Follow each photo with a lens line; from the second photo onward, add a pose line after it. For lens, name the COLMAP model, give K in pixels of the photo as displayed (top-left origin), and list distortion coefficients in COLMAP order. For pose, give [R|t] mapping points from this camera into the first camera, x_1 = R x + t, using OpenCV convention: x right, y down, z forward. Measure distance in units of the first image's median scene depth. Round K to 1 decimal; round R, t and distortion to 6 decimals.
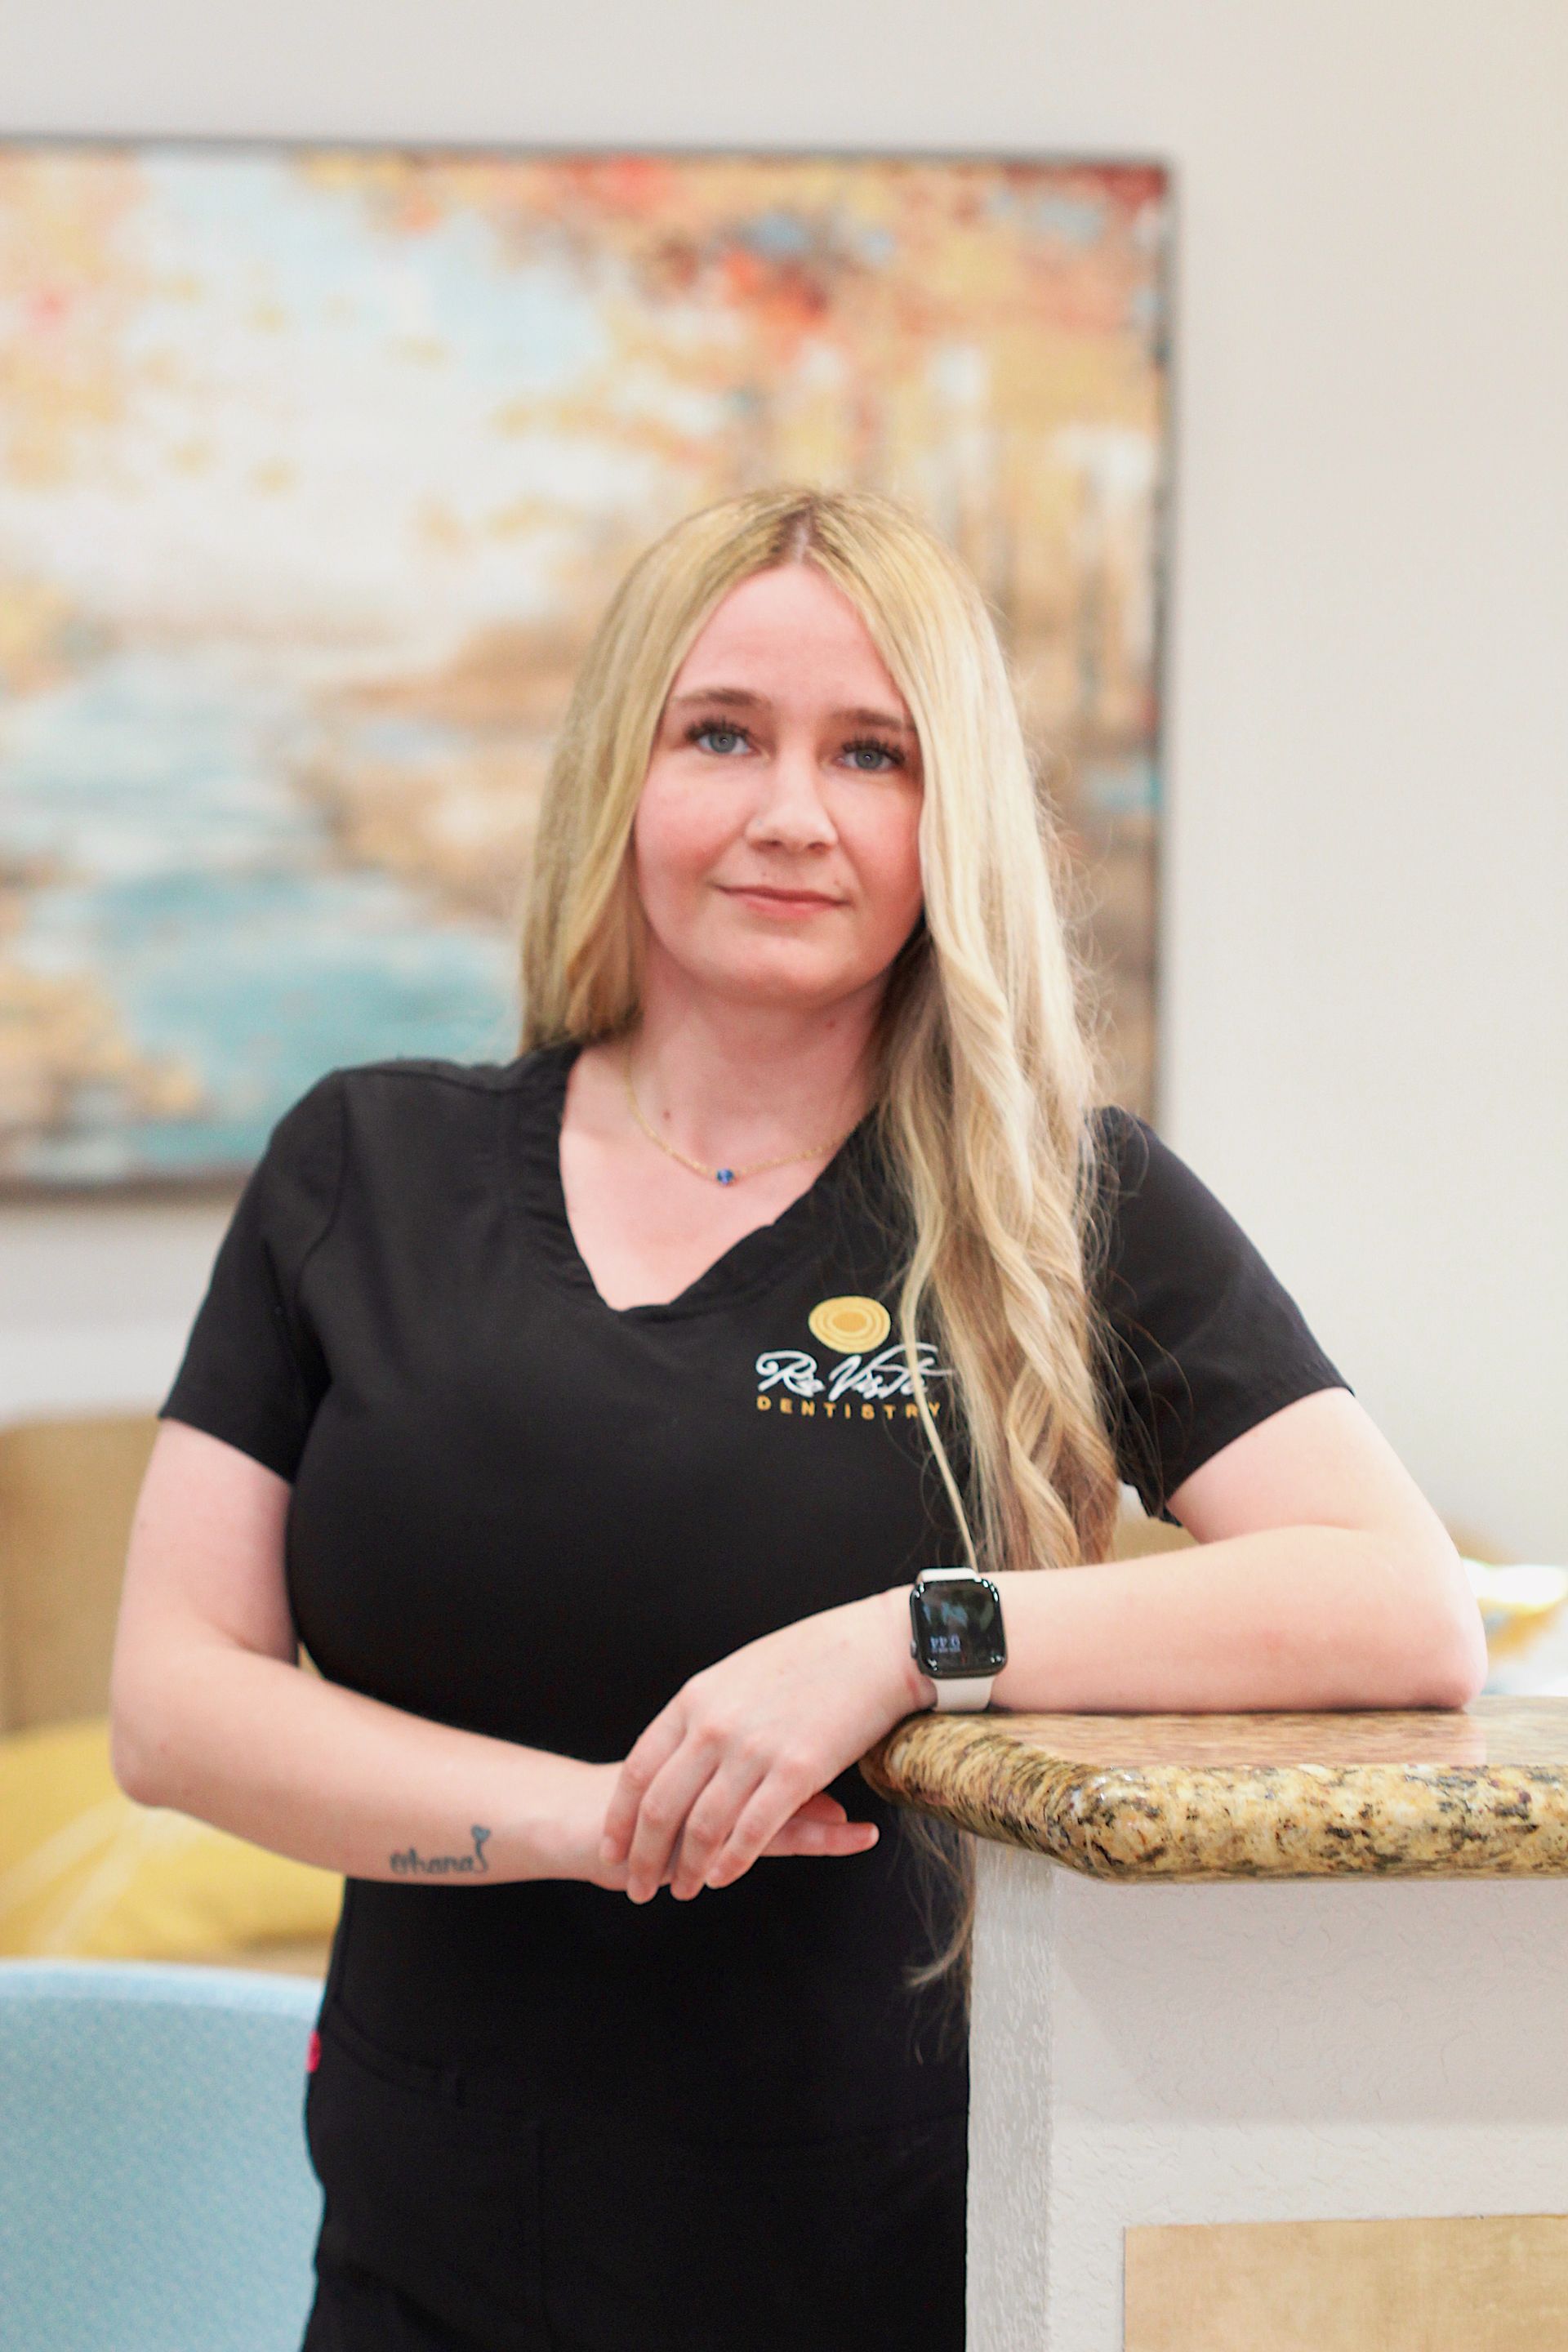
lens RADIAL K [[9686.2, 0, 814.7], [0, 9686.2, 1176.5], [0, 0, 1]] dist [-0.146585, -2.200892]
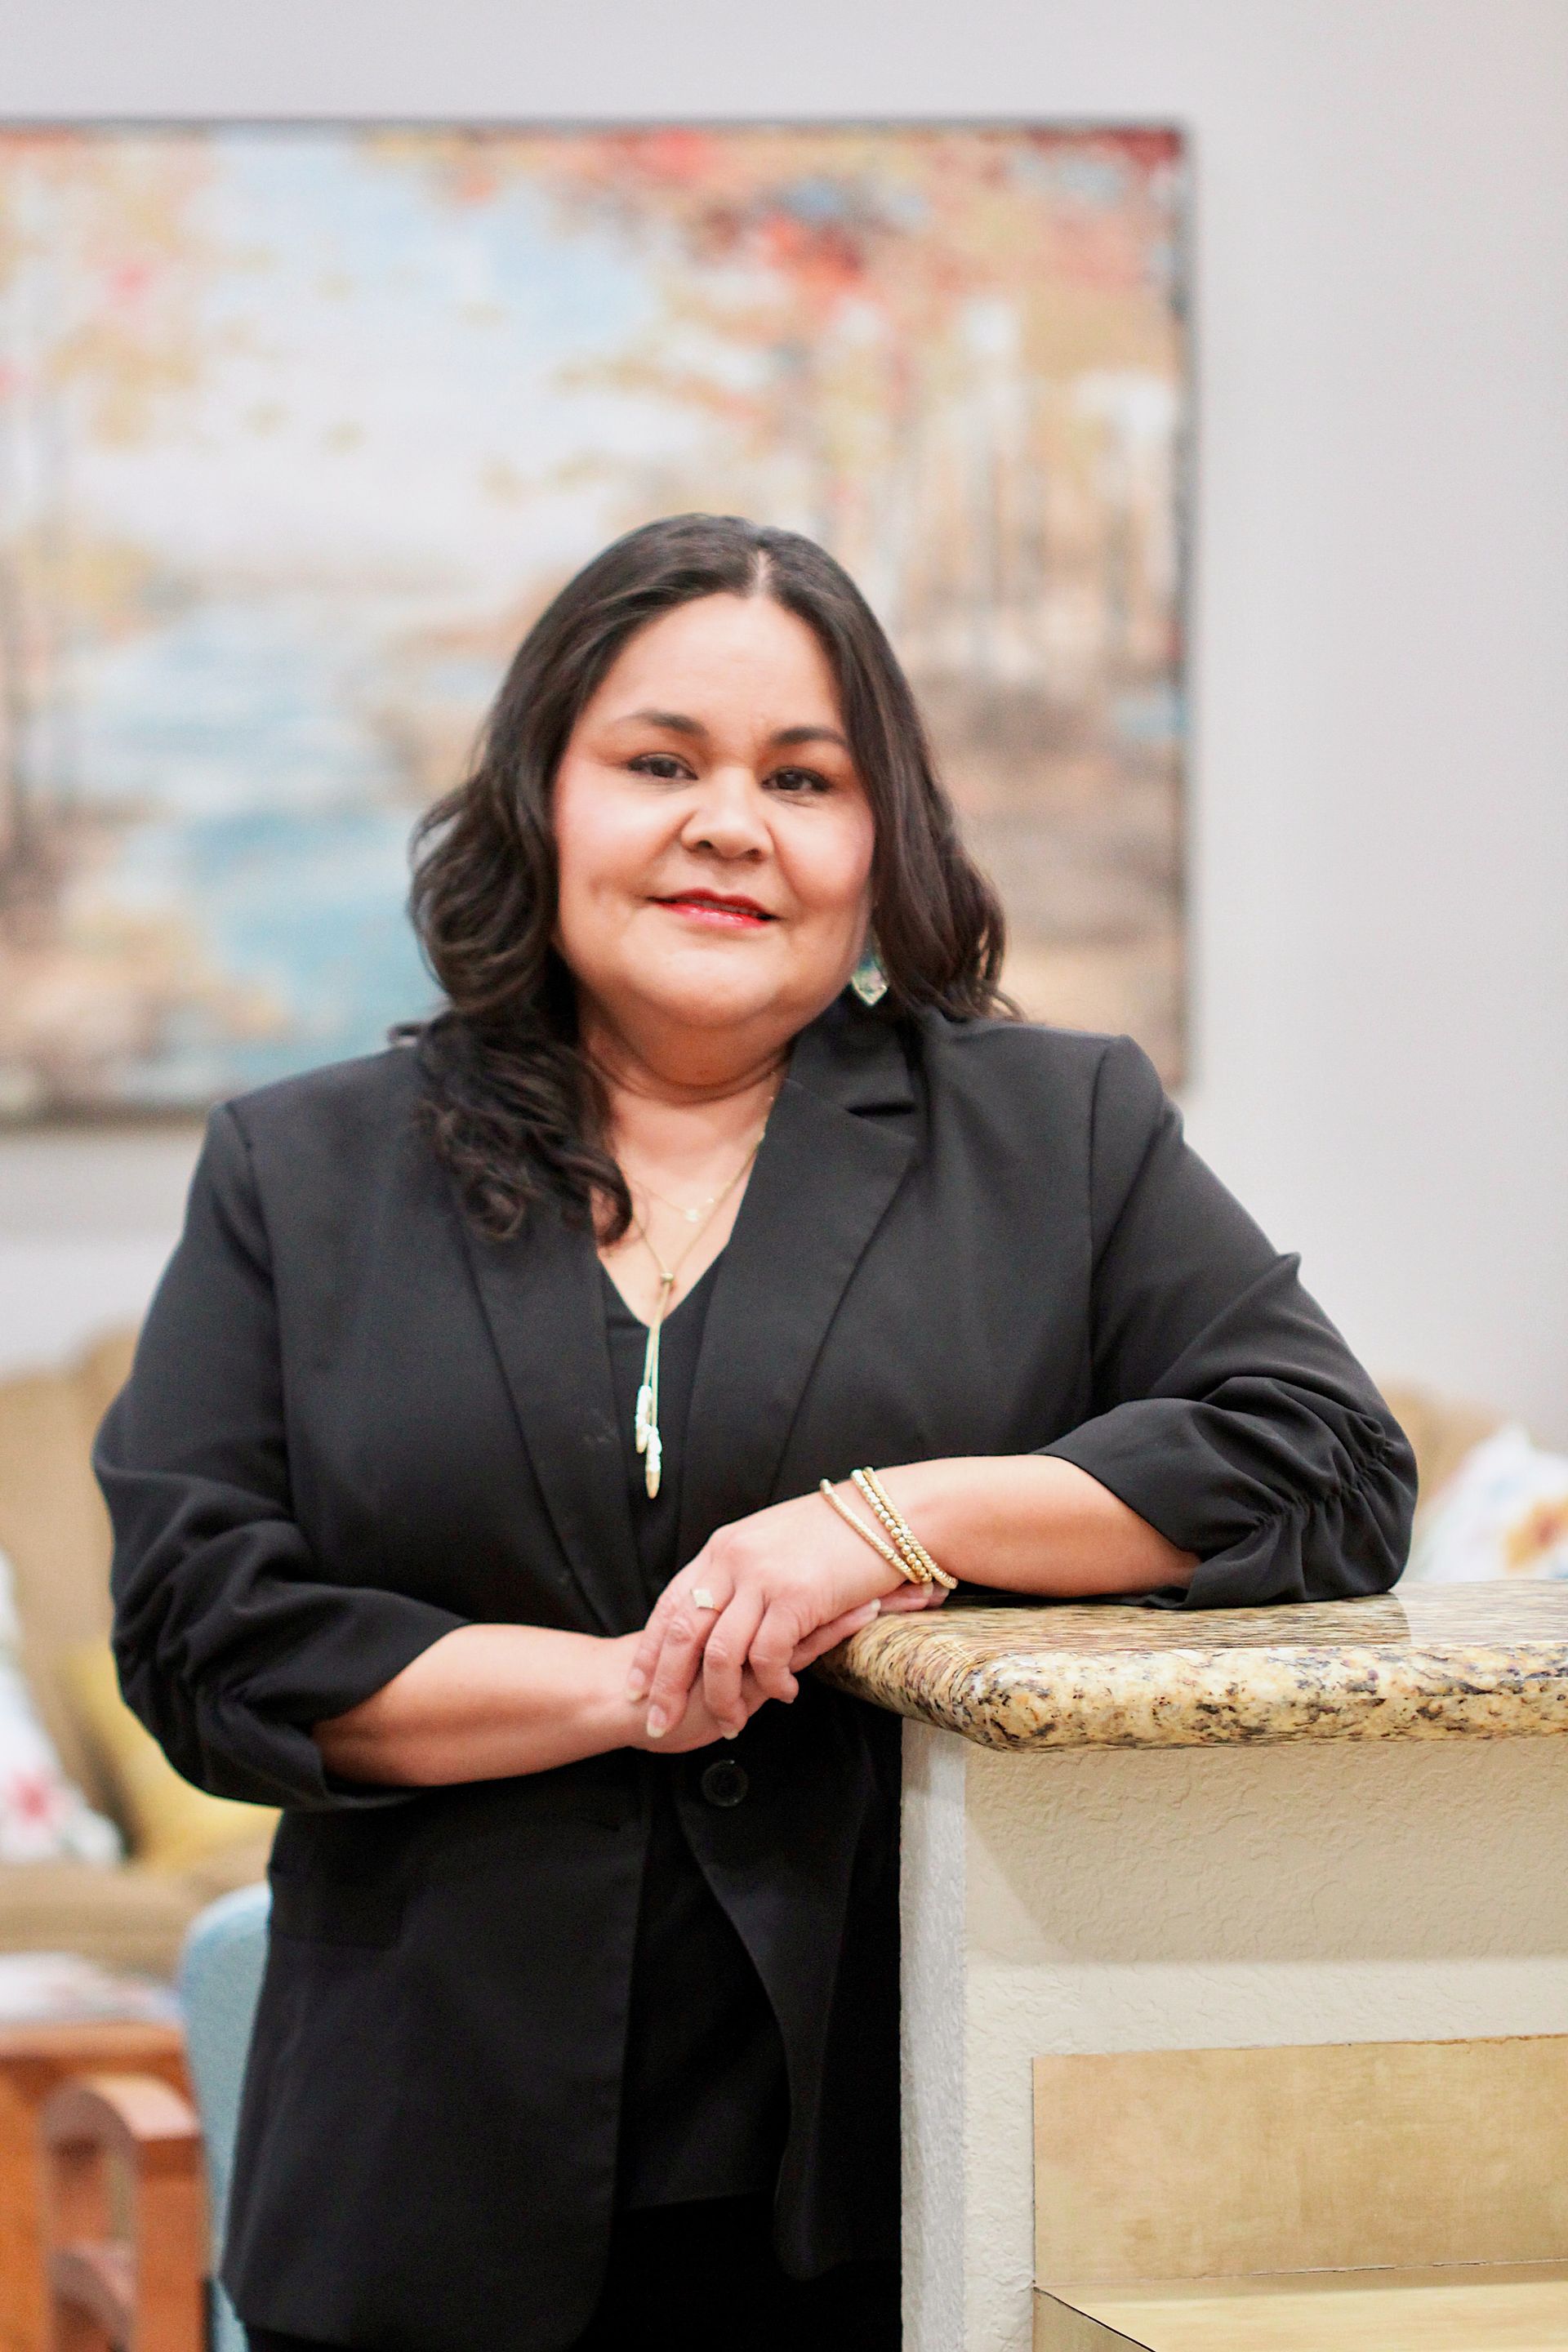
lens RADIAL K [[9443.6, 0, 782.4], [0, 9443.6, 1176.7], [0, 0, 1]] dist [-0.052357, -9.179187]
pose [[0.999746, -0.015468, -0.016389, 0.023033], [0.015678, 0.999795, 0.012787, -0.009693], [0.016188, -0.013041, 0.999784, -0.110381]]
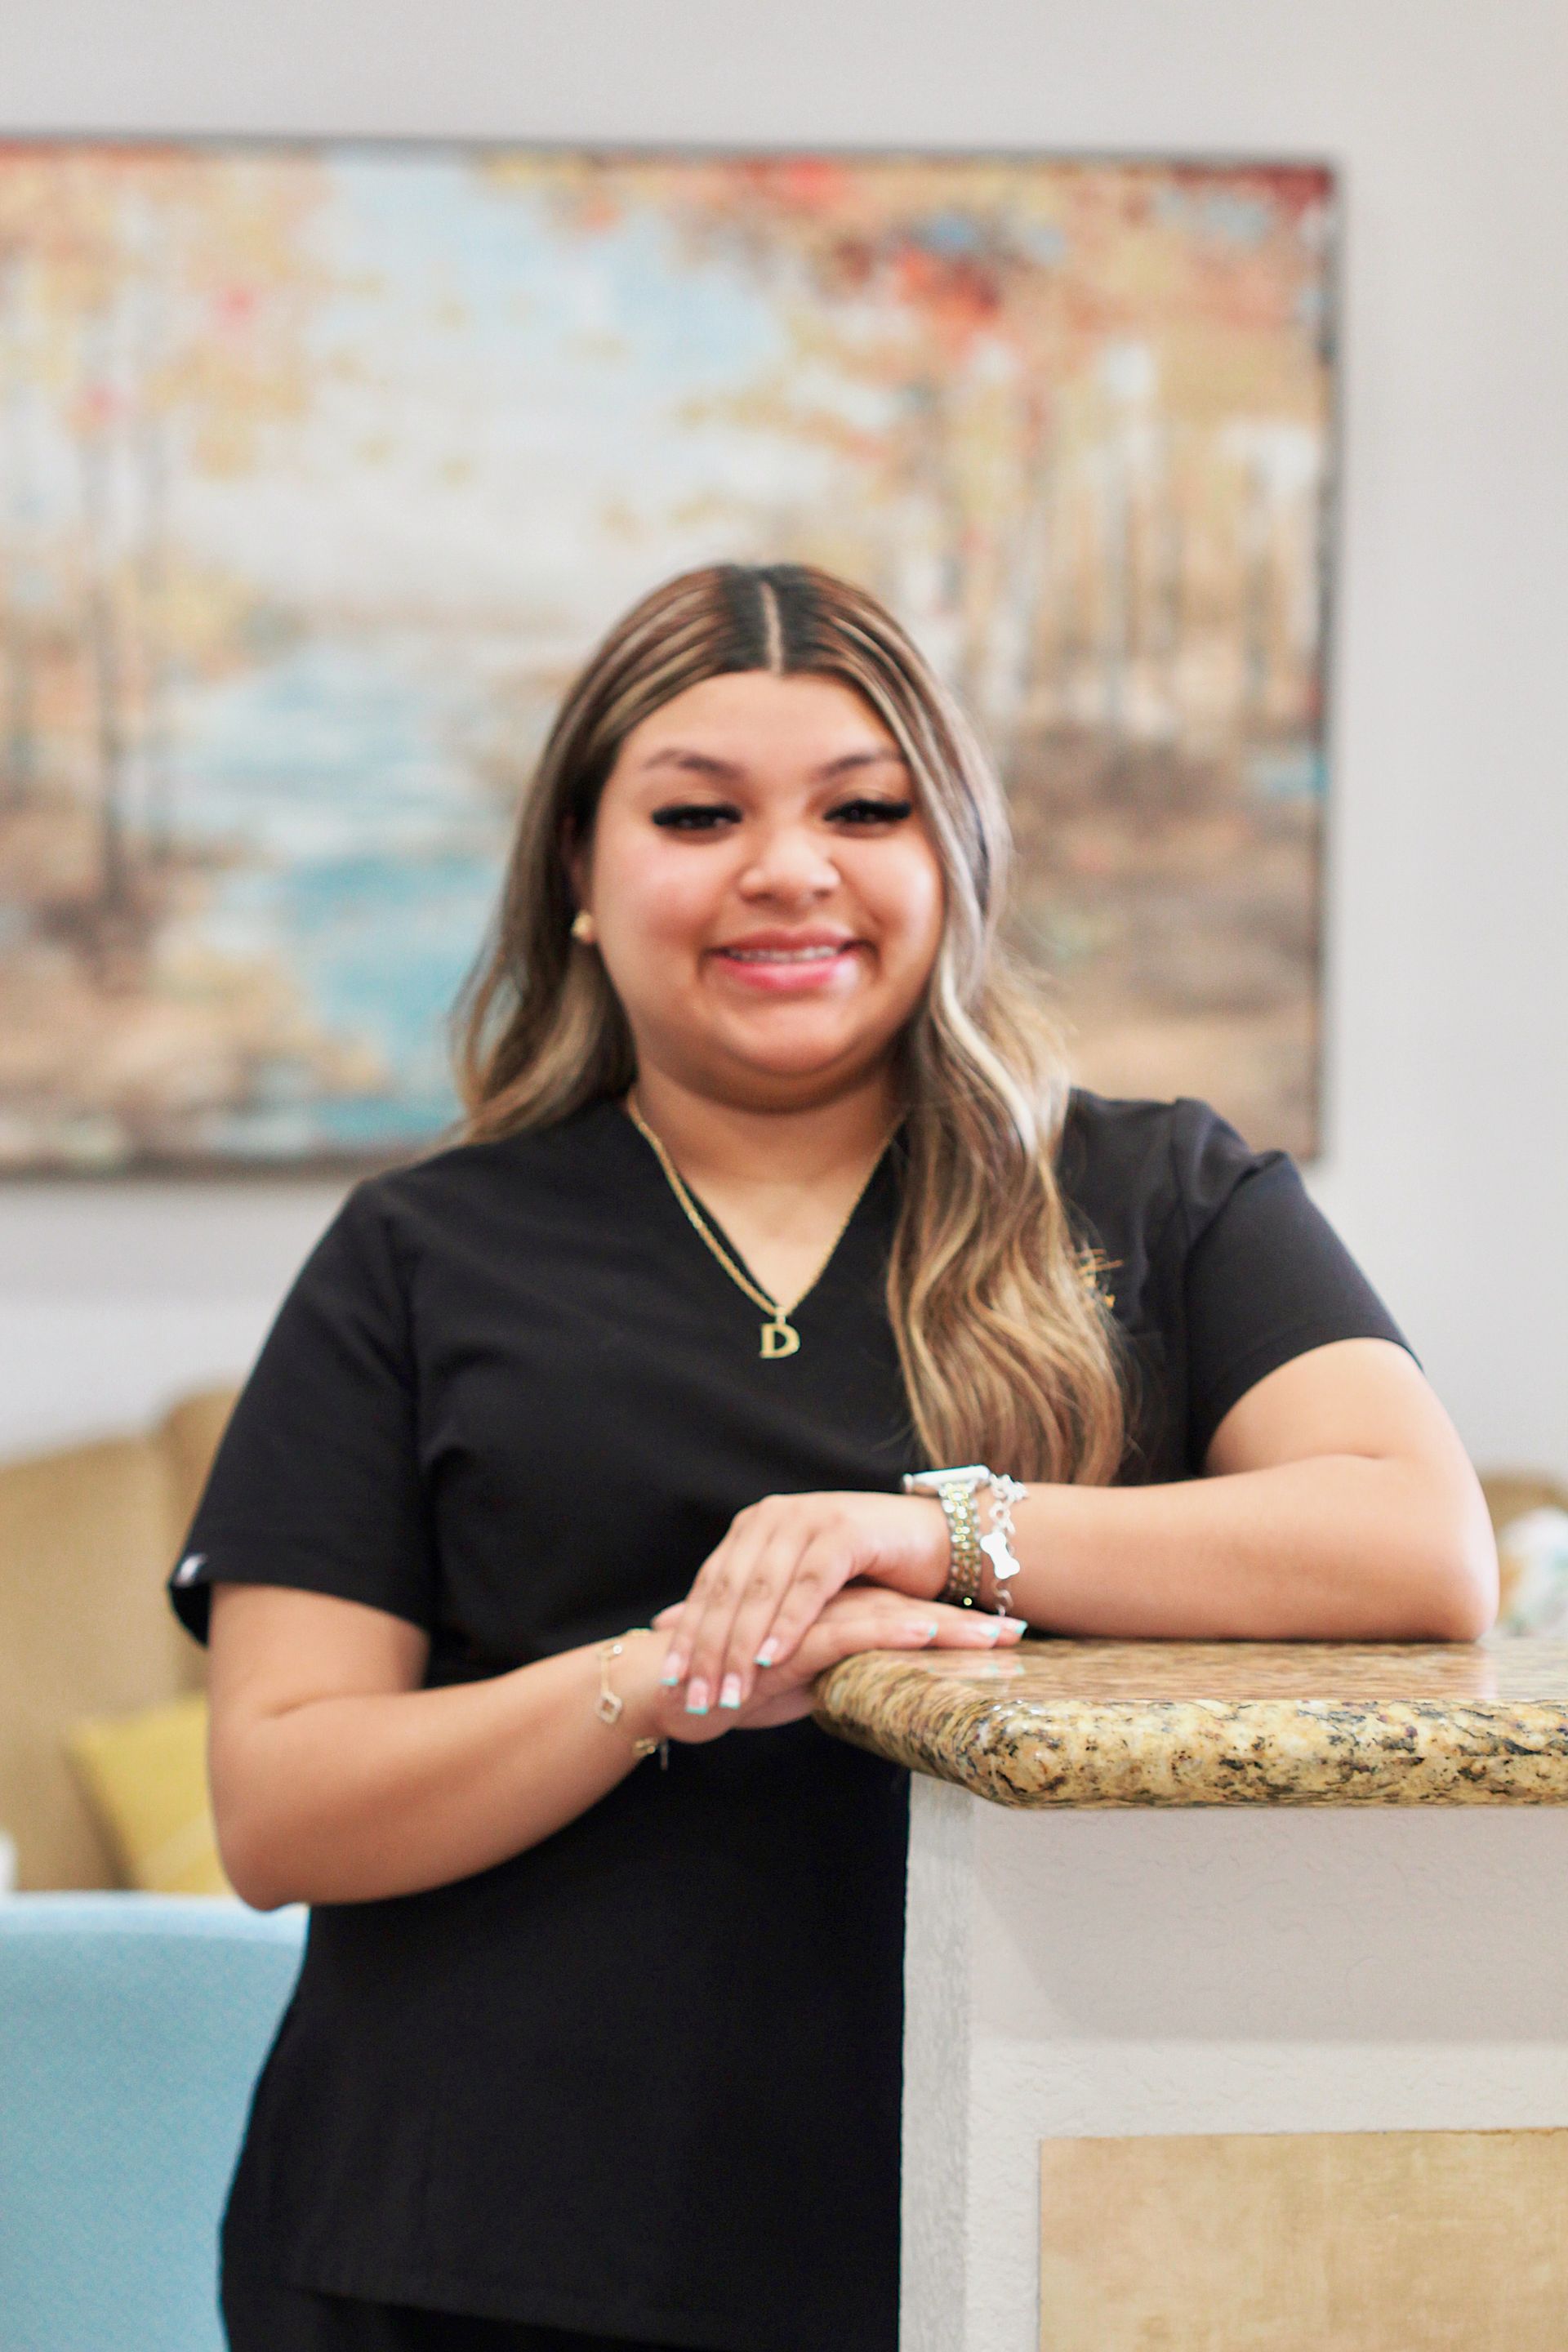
lens RADIAL K [[9598.8, 0, 786.1], [0, 9598.8, 1174.5], [0, 0, 1]] dist [-0.119551, -4.064167]
pose [[0.999403, 0.002713, -0.034430, 0.041073], [-0.002659, 0.999995, 0.001627, 0.002006], [0.034434, -0.001534, 0.999406, -0.045550]]
